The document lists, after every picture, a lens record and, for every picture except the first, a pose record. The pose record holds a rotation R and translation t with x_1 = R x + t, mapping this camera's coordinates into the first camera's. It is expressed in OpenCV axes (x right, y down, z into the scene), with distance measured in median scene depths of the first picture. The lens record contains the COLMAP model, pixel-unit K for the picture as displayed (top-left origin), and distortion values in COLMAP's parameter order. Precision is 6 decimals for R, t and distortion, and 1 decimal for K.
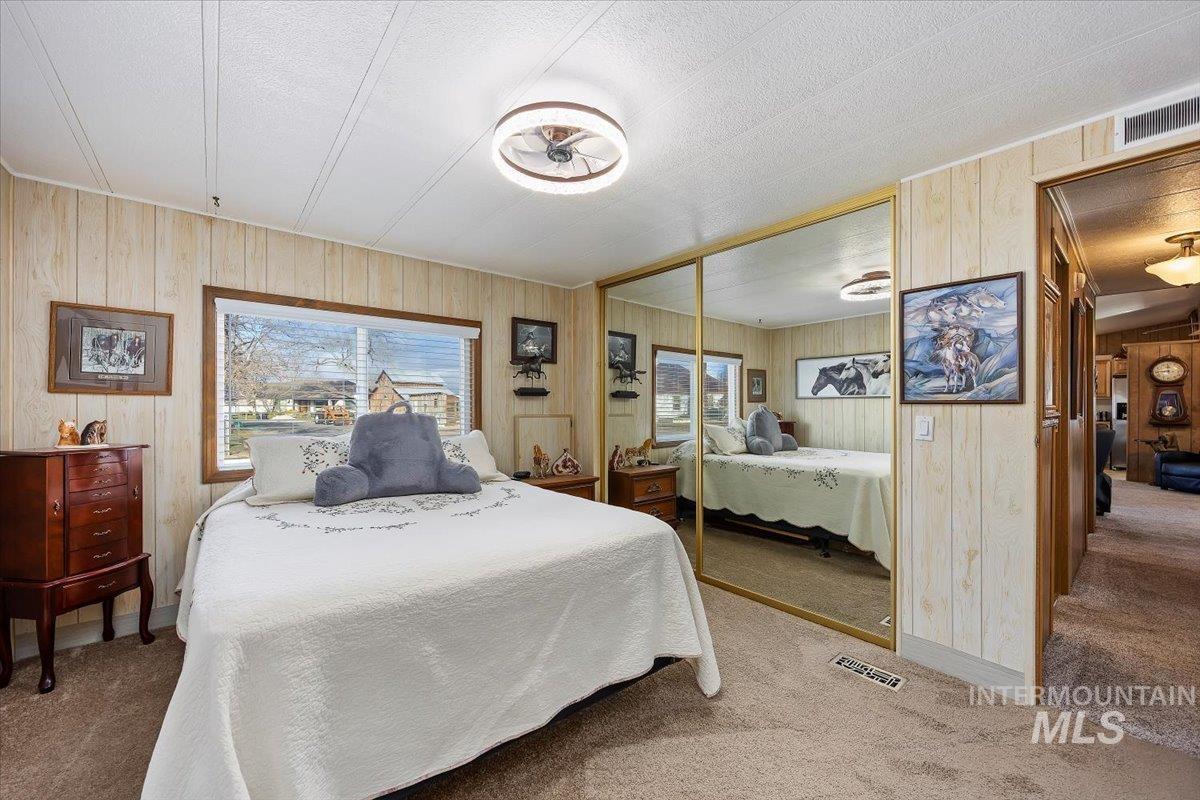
lens RADIAL K [[463.5, 0, 595.7], [0, 463.5, 404.9], [0, 0, 1]] dist [-0.001418, -0.000041]
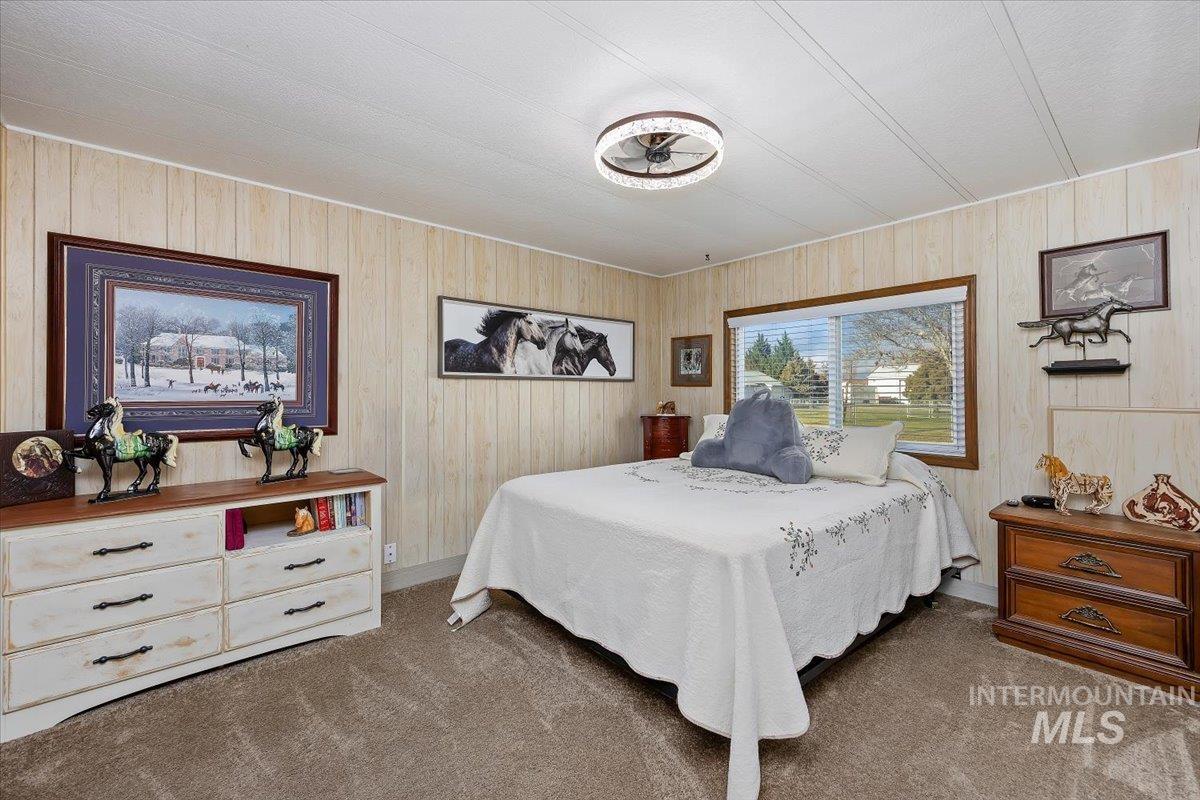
lens RADIAL K [[493.2, 0, 602.4], [0, 493.2, 383.1], [0, 0, 1]] dist [-0.002180, -0.000173]
pose [[0.030777, -0.020364, -0.999319, 0.704661], [0.007390, 0.999770, -0.020146, -0.000831], [0.999499, -0.006765, 0.030921, 0.555727]]
